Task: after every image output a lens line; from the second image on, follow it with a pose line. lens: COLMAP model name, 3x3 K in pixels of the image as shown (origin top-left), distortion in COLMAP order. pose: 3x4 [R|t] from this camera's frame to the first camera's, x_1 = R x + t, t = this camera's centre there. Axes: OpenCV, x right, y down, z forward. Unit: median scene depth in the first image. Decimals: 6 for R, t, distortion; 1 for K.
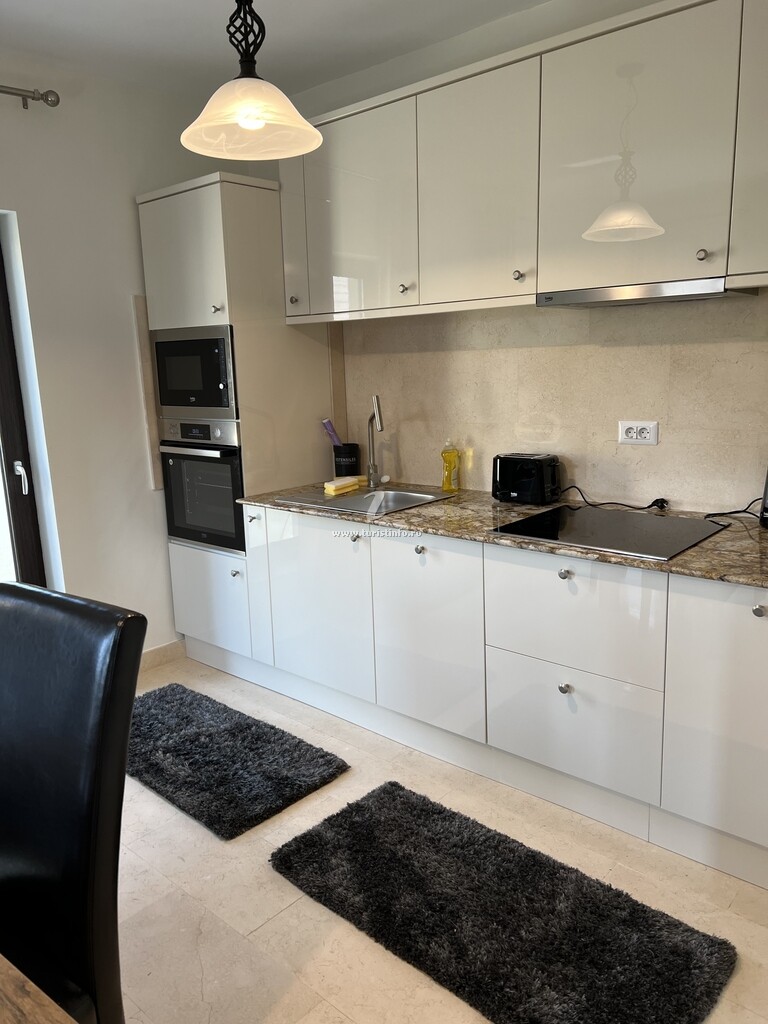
lens RADIAL K [[776.7, 0, 383.5], [0, 776.7, 512.5], [0, 0, 1]] dist [0.040495, -0.044260]
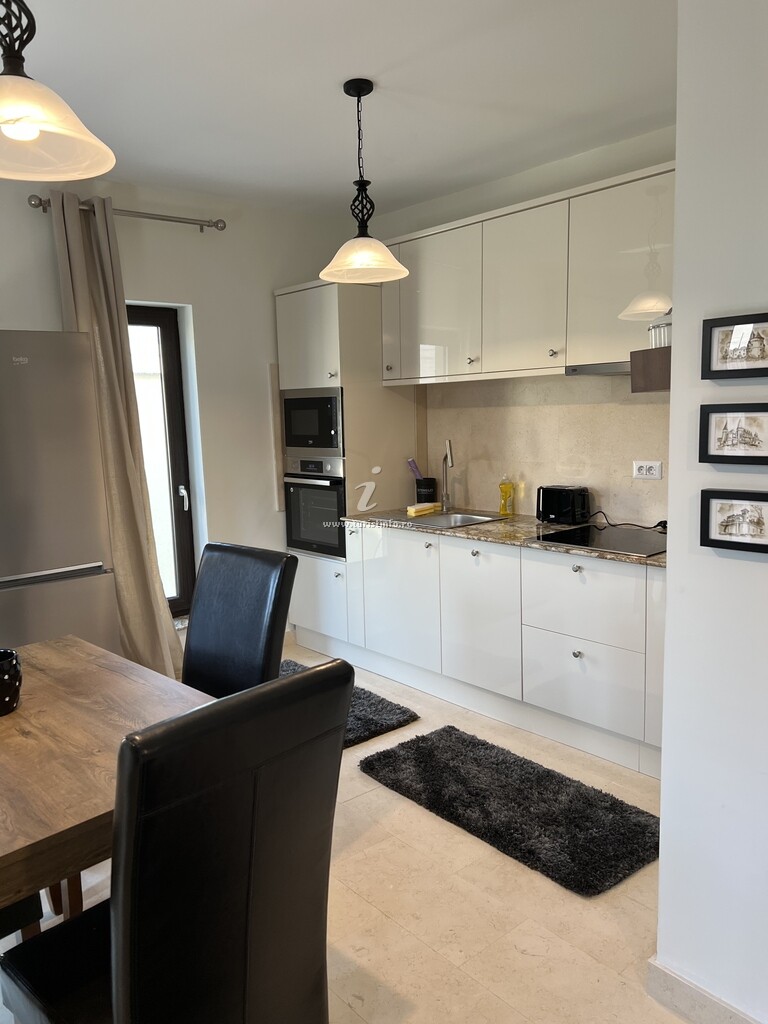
lens RADIAL K [[776.7, 0, 381.7], [0, 776.7, 514.4], [0, 0, 1]] dist [0.040495, -0.044260]
pose [[0.992190, 0.023635, -0.122472, 0.045390], [-0.031097, 0.997751, -0.059376, 0.060823], [0.120793, 0.062721, 0.990694, -0.330216]]
